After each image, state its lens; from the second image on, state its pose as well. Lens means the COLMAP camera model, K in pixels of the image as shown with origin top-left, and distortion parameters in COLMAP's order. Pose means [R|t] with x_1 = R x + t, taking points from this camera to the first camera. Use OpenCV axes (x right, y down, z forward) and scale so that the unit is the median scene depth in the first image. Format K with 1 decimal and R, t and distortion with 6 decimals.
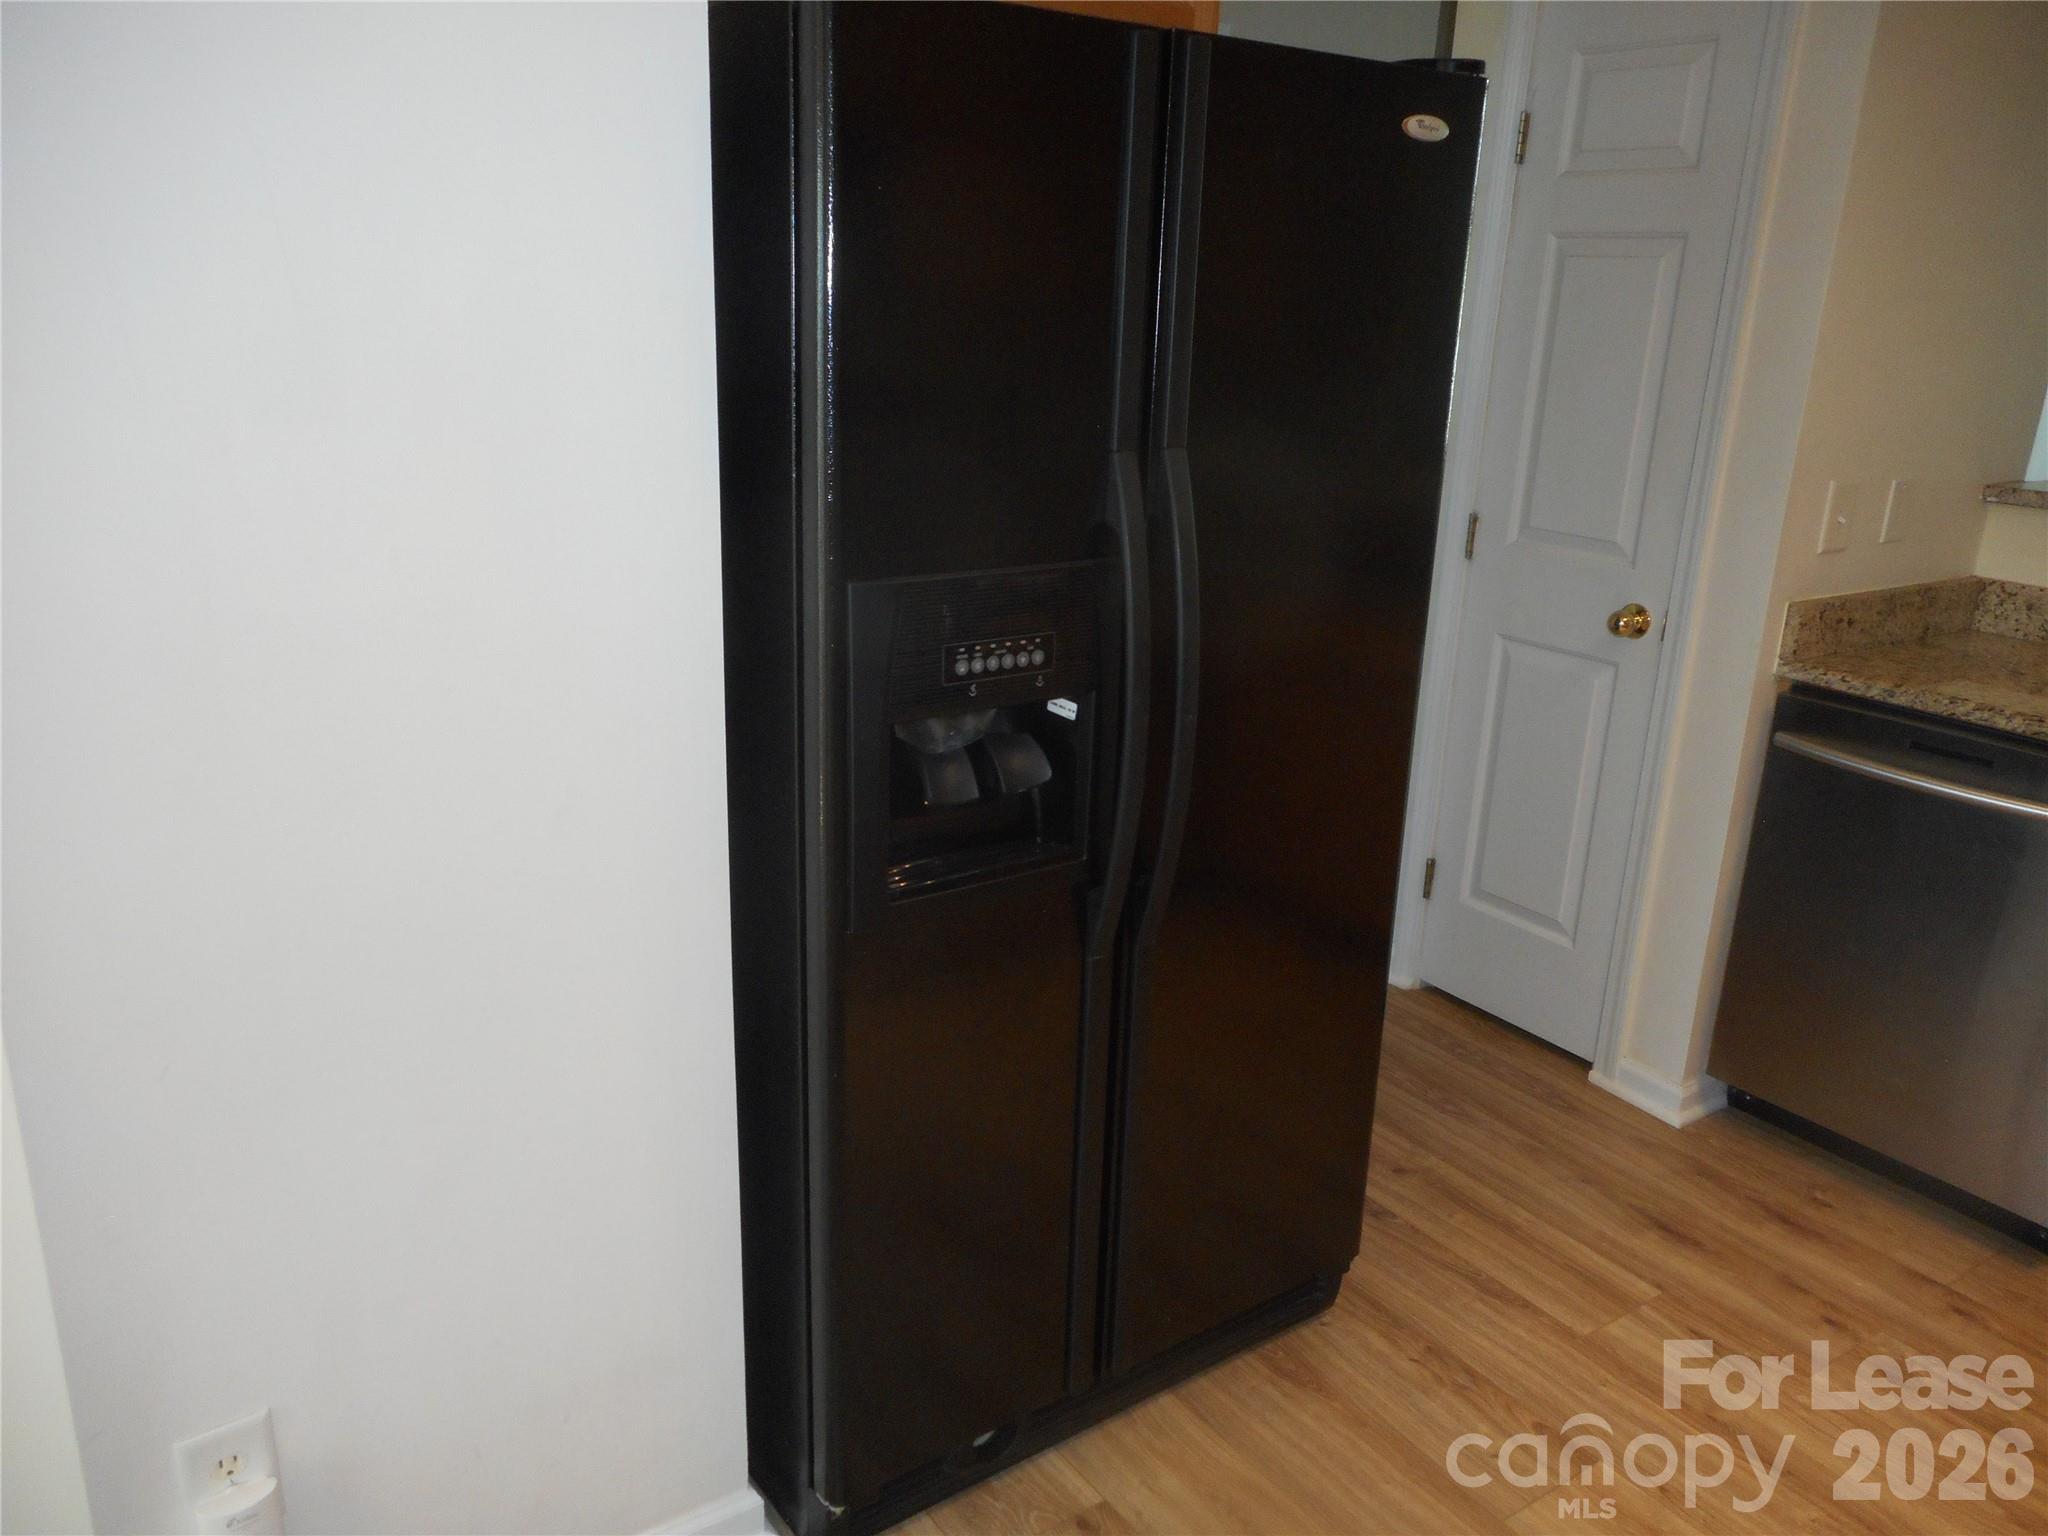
lens RADIAL K [[1552.7, 0, 1038.9], [0, 1552.7, 766.9], [0, 0, 1]] dist [0.009398, 0.011688]
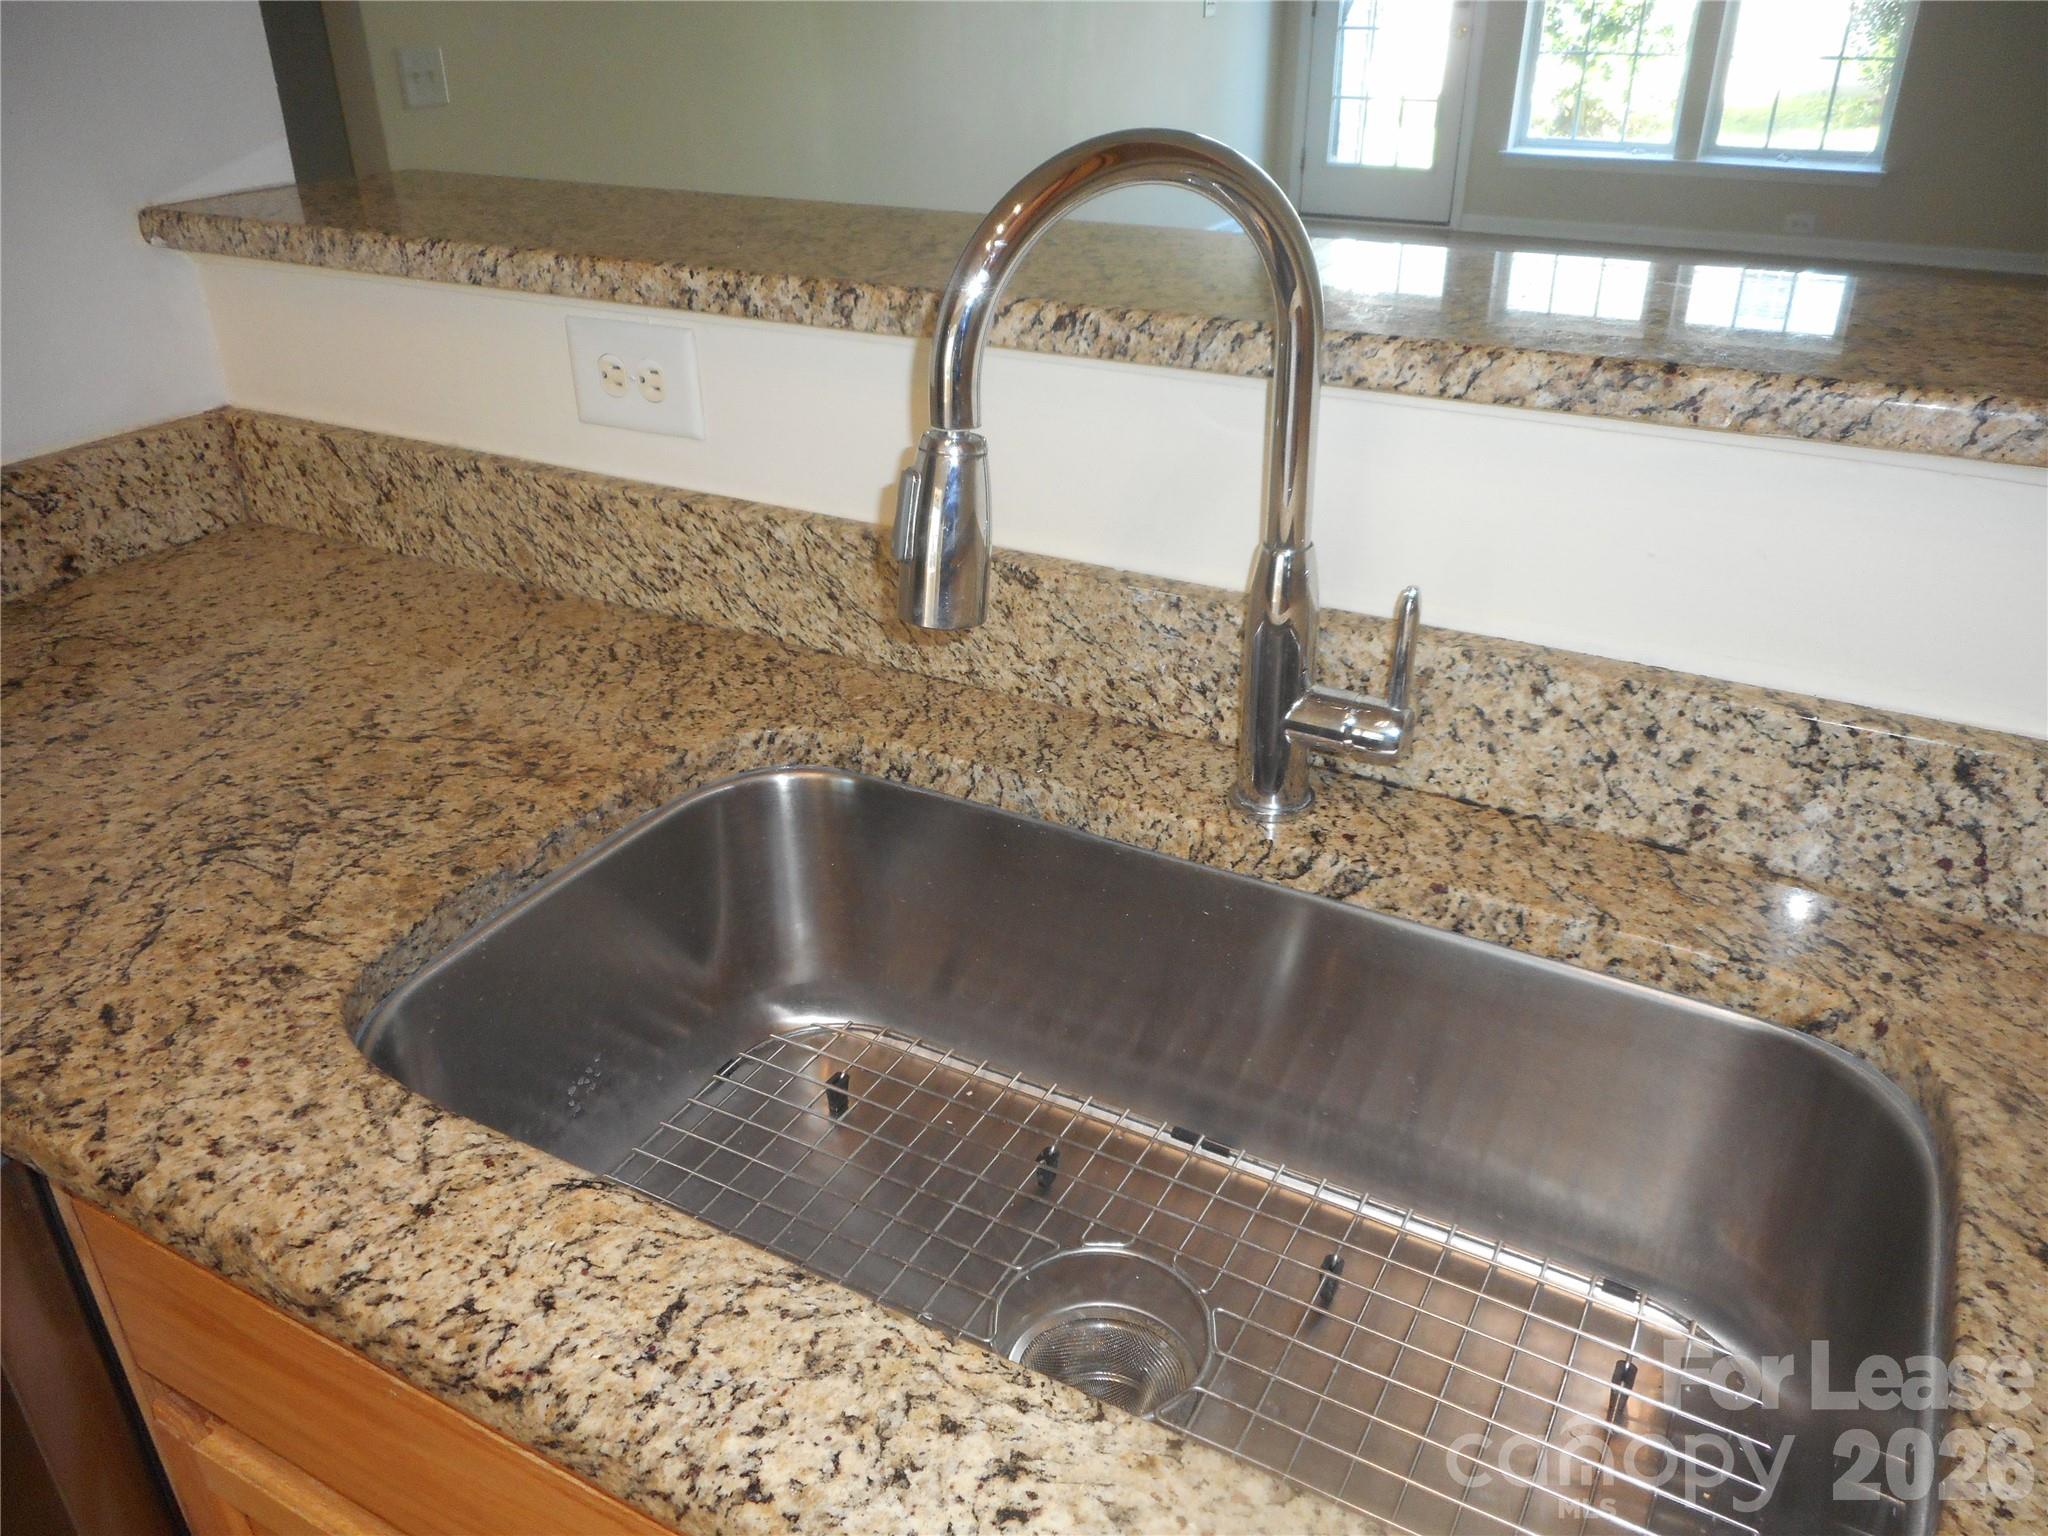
lens RADIAL K [[1552.7, 0, 1014.6], [0, 1552.7, 766.9], [0, 0, 1]] dist [0.009398, 0.011688]
pose [[0.900914, -0.245866, 0.357635, 0.705531], [0.174655, 0.959772, 0.219850, -0.090364], [-0.397302, -0.135603, 0.907614, 0.520257]]
